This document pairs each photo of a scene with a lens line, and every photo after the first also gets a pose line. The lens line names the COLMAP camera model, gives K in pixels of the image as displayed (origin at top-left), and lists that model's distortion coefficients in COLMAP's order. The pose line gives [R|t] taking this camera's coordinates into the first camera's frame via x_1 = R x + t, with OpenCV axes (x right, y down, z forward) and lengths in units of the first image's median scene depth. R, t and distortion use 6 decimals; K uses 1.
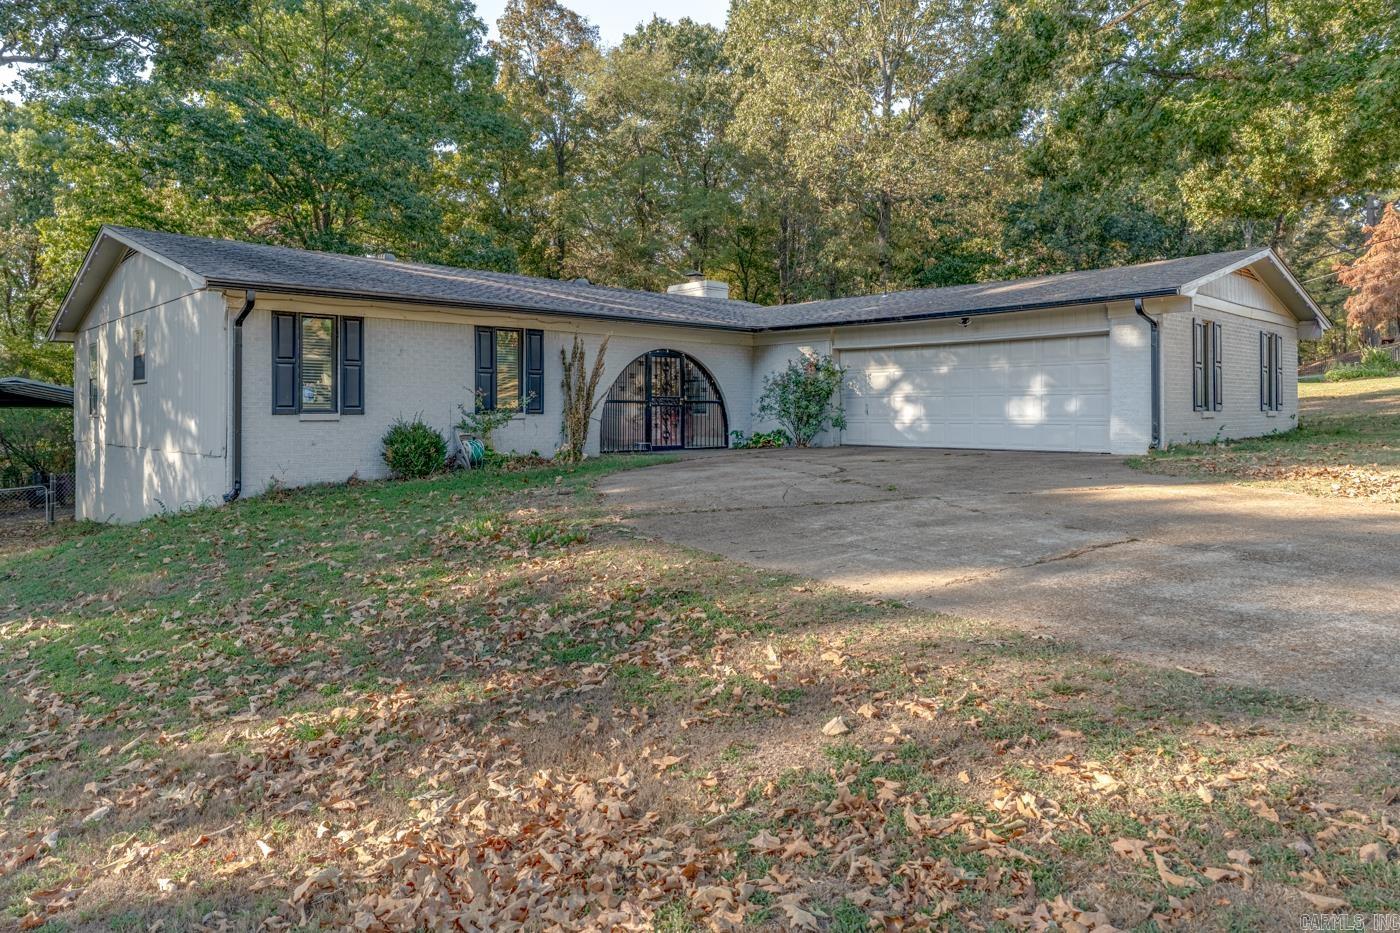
lens RADIAL K [[920.5, 0, 704.3], [0, 920.5, 412.4], [0, 0, 1]] dist [-0.027304, 0.001400]
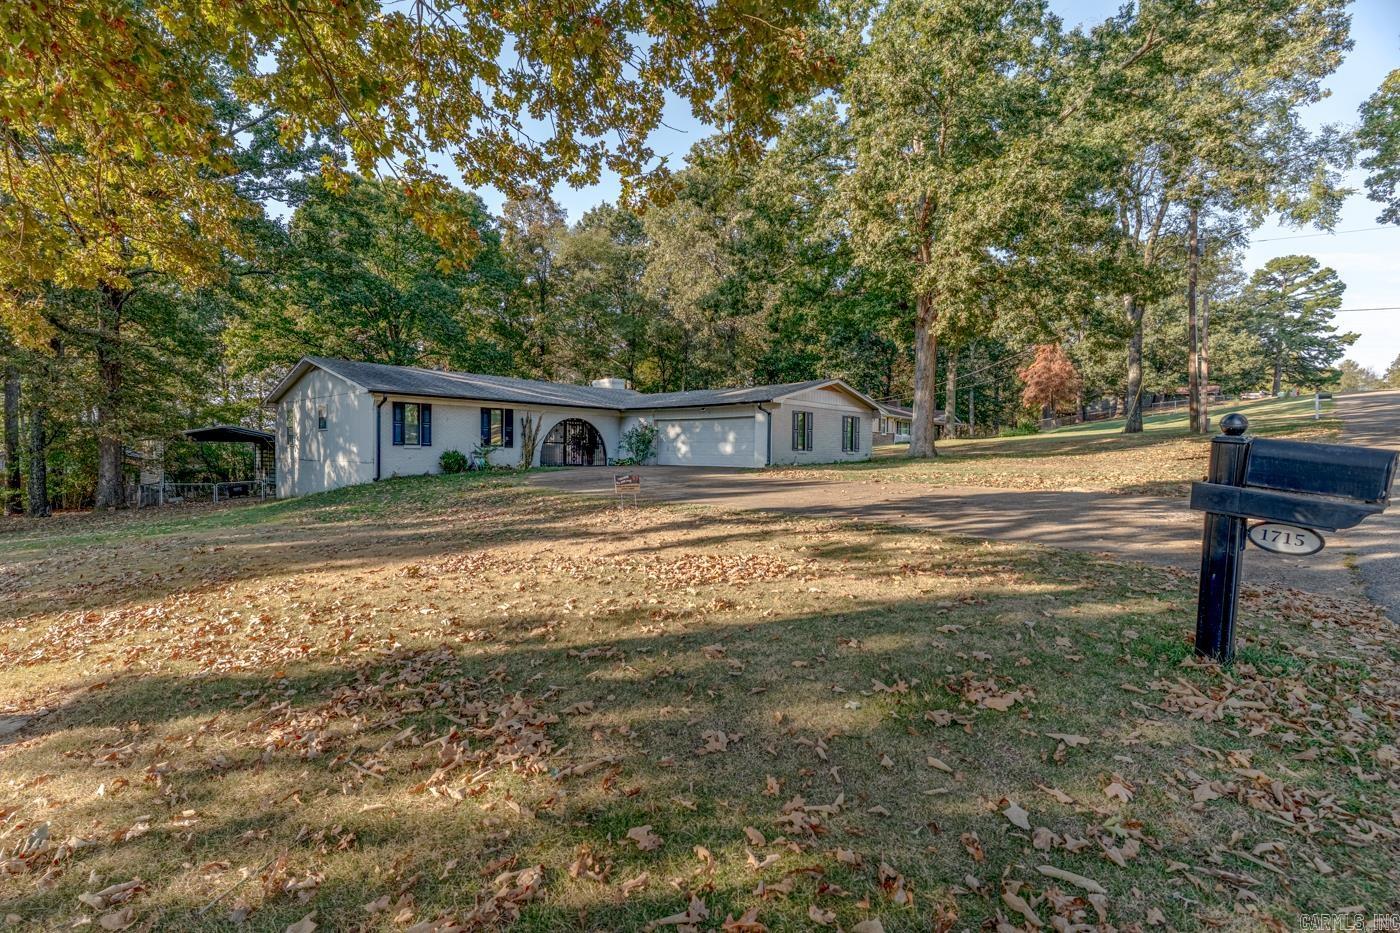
lens RADIAL K [[677.9, 0, 699.6], [0, 677.9, 478.5], [0, 0, 1]] dist [0.001904, 0.000891]
pose [[0.998585, 0.014146, 0.051260, 0.188346], [-0.015949, 0.999262, 0.034938, 0.011843], [-0.050728, -0.035706, 0.998074, -0.642185]]
